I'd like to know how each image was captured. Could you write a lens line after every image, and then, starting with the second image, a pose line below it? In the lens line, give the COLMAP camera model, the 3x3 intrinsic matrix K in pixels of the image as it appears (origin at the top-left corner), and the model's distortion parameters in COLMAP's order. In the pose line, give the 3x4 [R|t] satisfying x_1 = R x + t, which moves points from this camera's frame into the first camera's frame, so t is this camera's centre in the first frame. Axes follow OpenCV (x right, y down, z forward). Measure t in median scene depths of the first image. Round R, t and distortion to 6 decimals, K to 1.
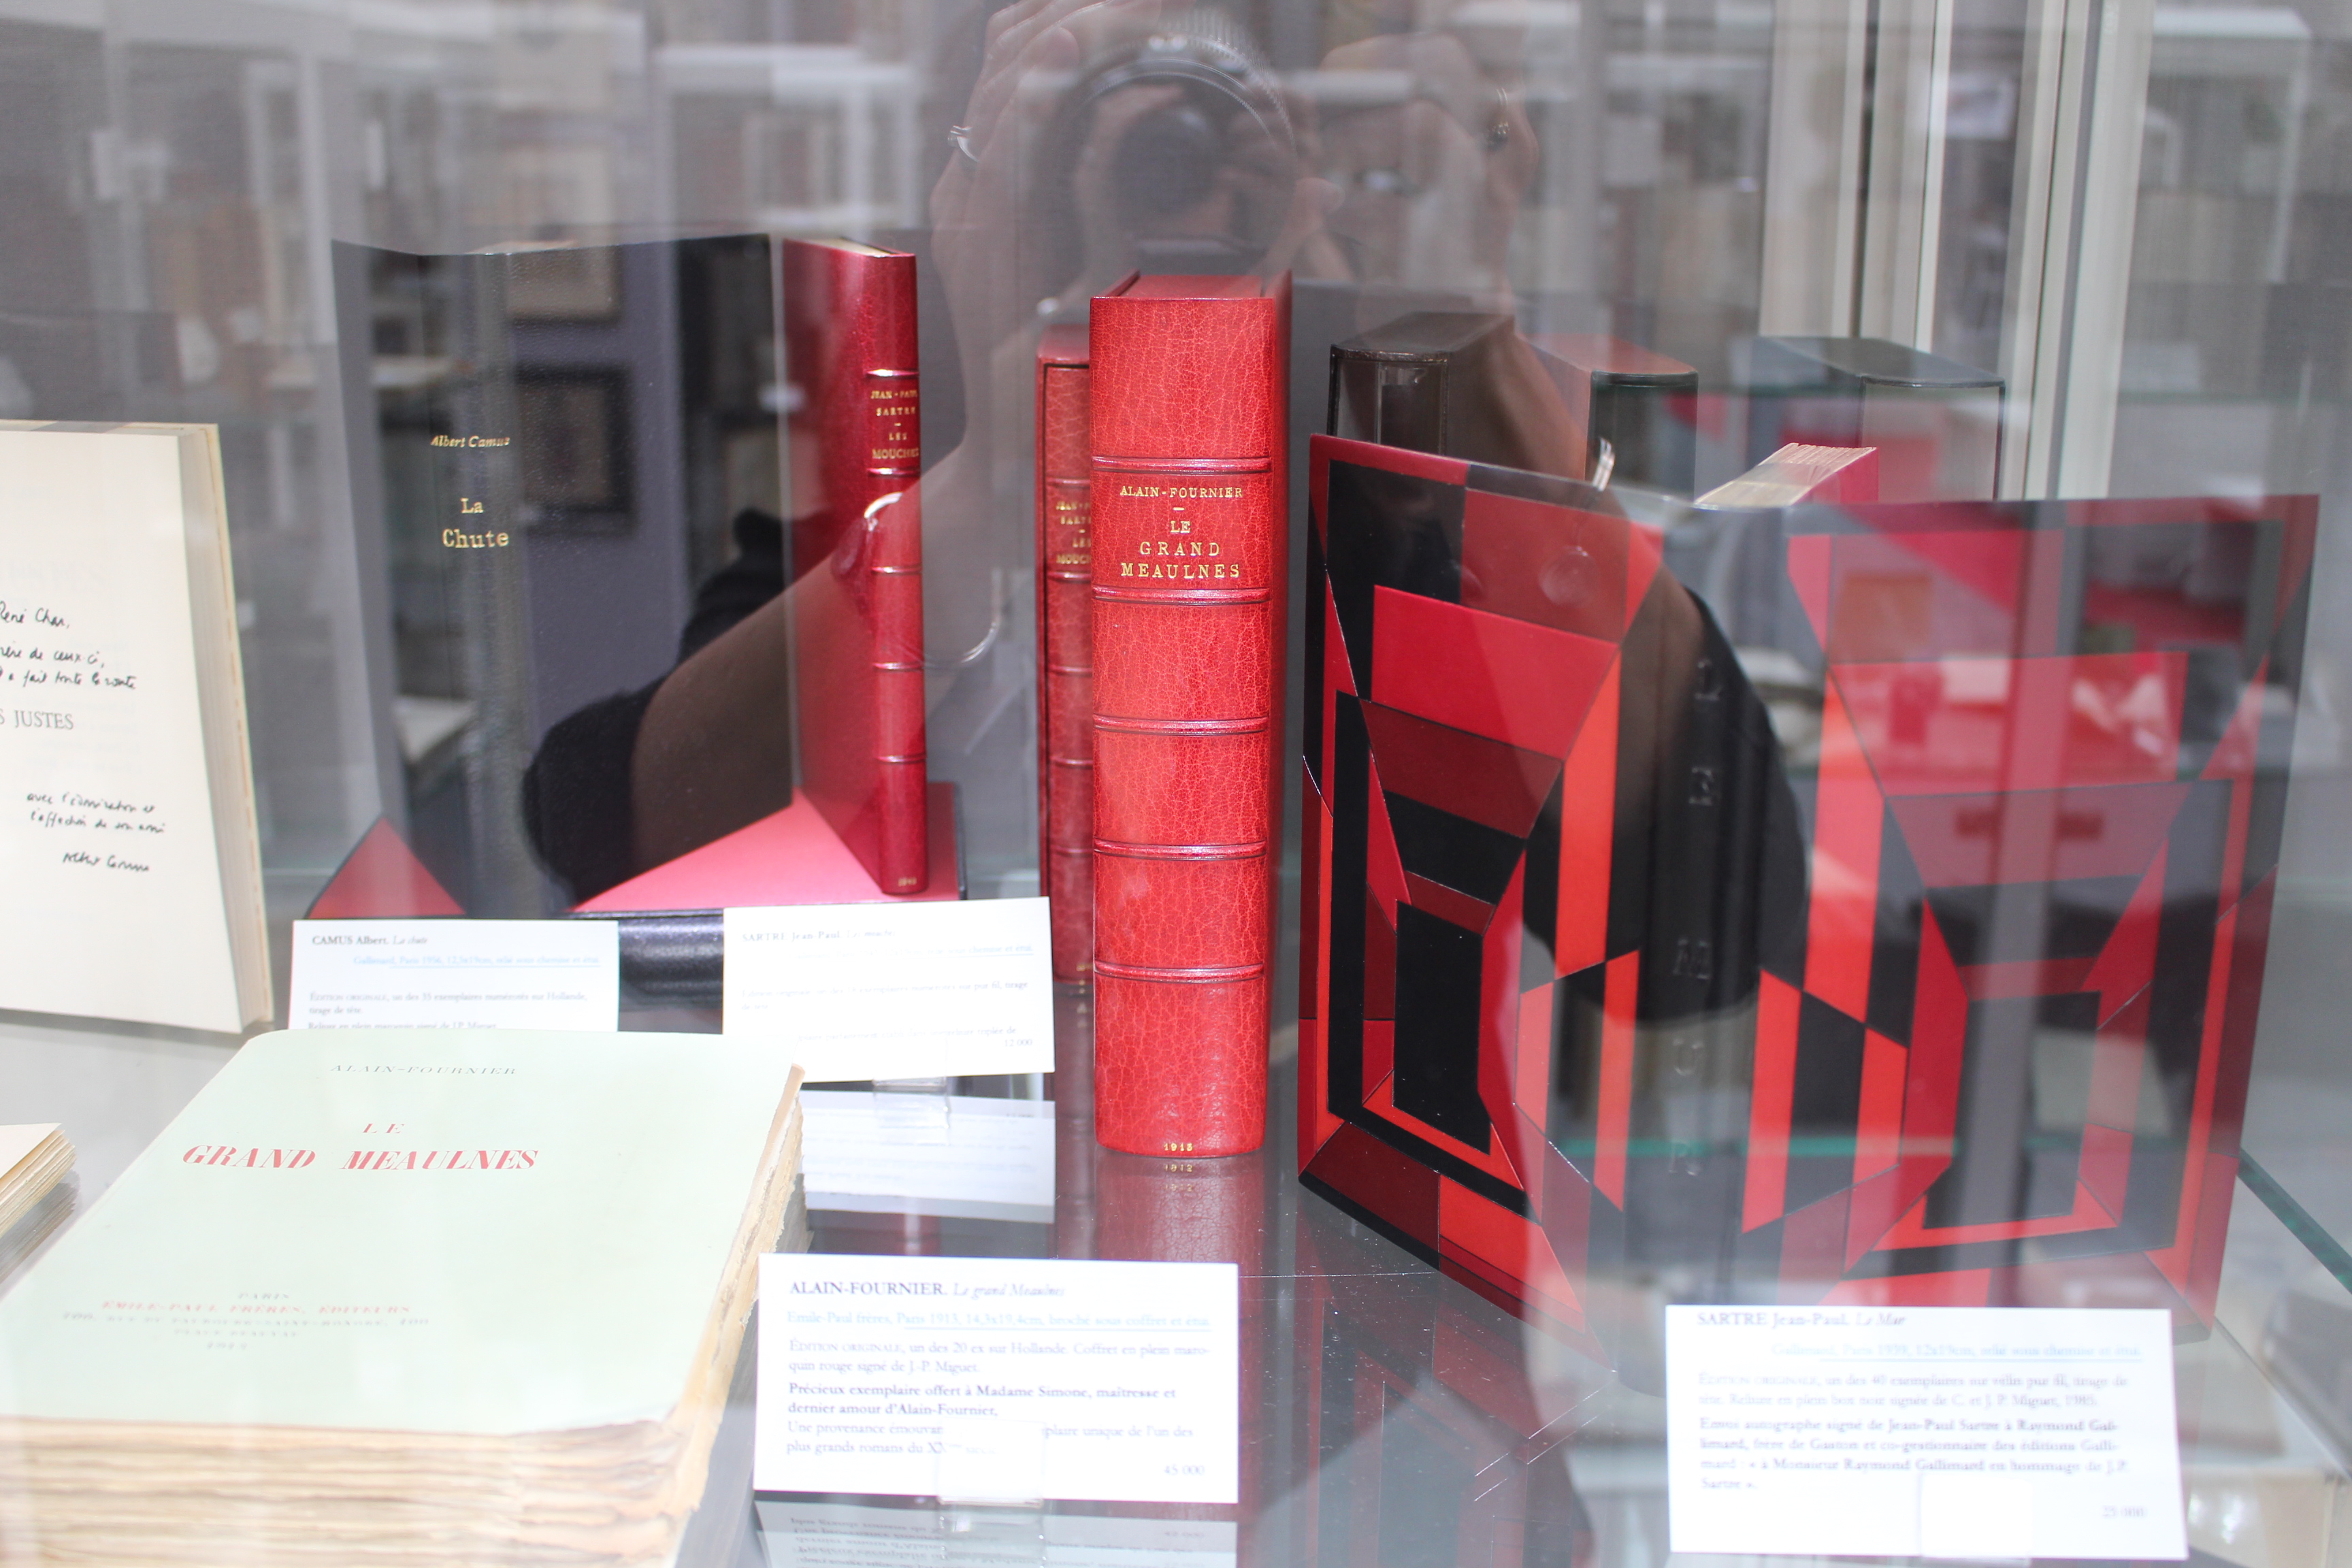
lens RADIAL K [[2514.6, 0, 1176.0], [0, 2514.6, 784.0], [0, 0, 1]] dist [-0.014720, -0.013050]
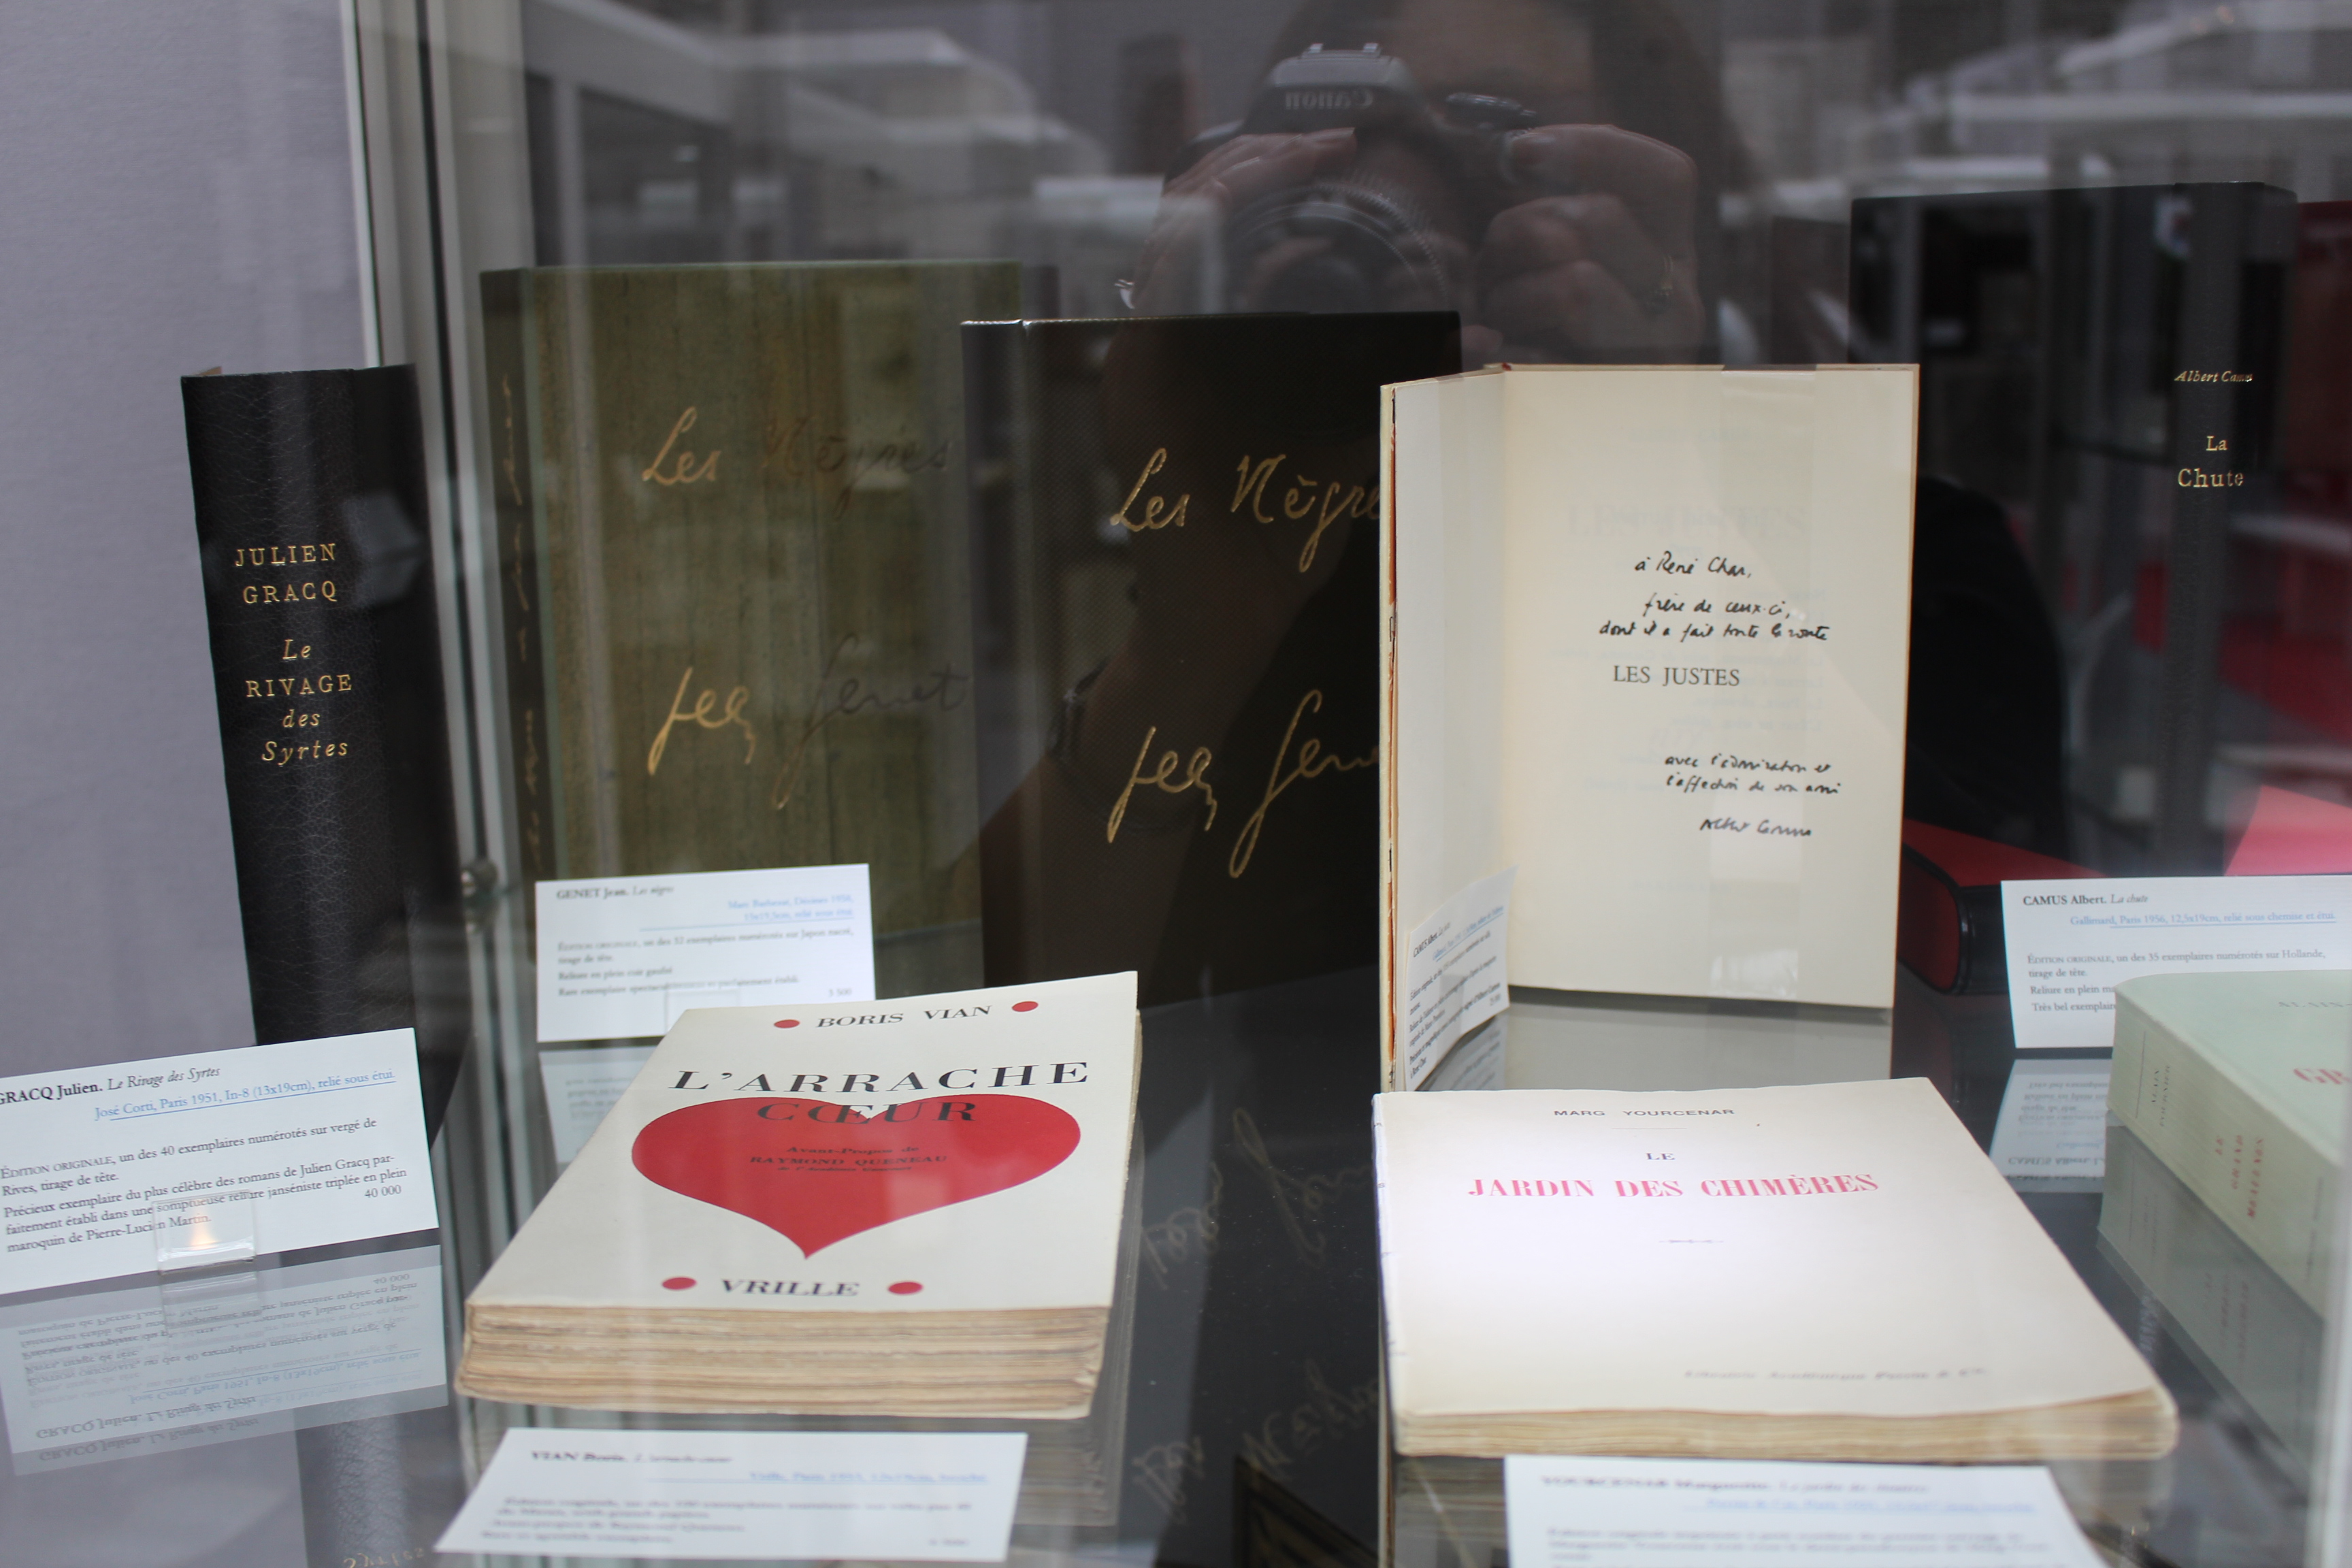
lens RADIAL K [[2546.0, 0, 1176.0], [0, 2546.0, 784.0], [0, 0, 1]] dist [-0.064671, 0.008265]
pose [[0.999637, -0.008137, 0.025667, -0.680904], [0.009960, 0.997376, -0.071701, 0.082590], [-0.025016, 0.071931, 0.997096, 0.049351]]
